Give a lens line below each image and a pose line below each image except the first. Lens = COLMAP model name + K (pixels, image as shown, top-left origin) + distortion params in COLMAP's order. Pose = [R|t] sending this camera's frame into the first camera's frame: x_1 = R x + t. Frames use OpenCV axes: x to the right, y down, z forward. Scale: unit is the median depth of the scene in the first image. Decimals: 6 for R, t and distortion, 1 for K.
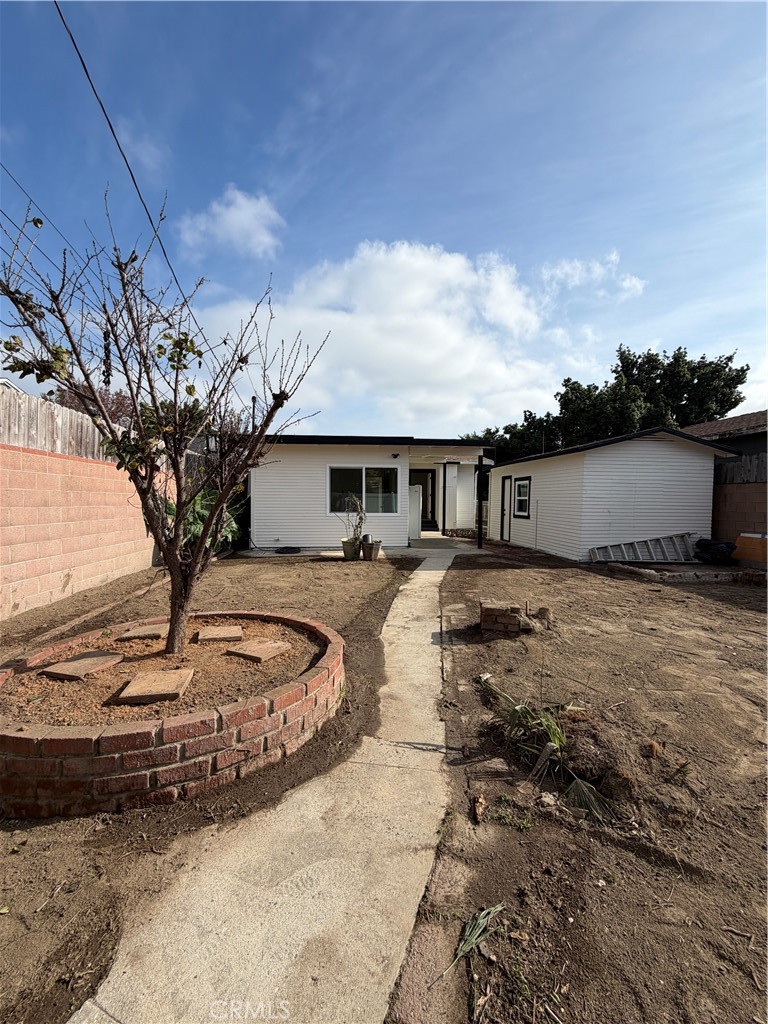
lens RADIAL K [[405.0, 0, 384.0], [0, 405.0, 512.0], [0, 0, 1]] dist [-0.003595, -0.000264]
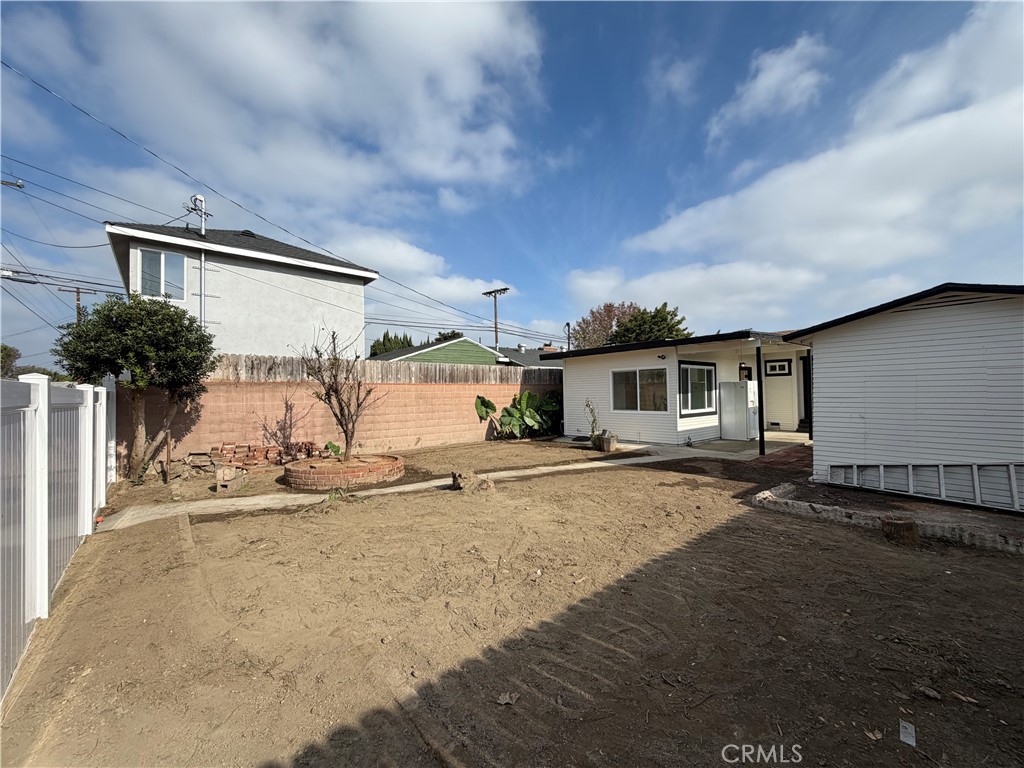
lens RADIAL K [[414.1, 0, 512.0], [0, 414.1, 384.0], [0, 0, 1]] dist [0.002069, 0.000049]
pose [[0.569317, -0.031451, -0.821516, 0.206311], [-0.003911, 0.999153, -0.040962, -0.007127], [0.822109, 0.026533, 0.568712, 0.021444]]
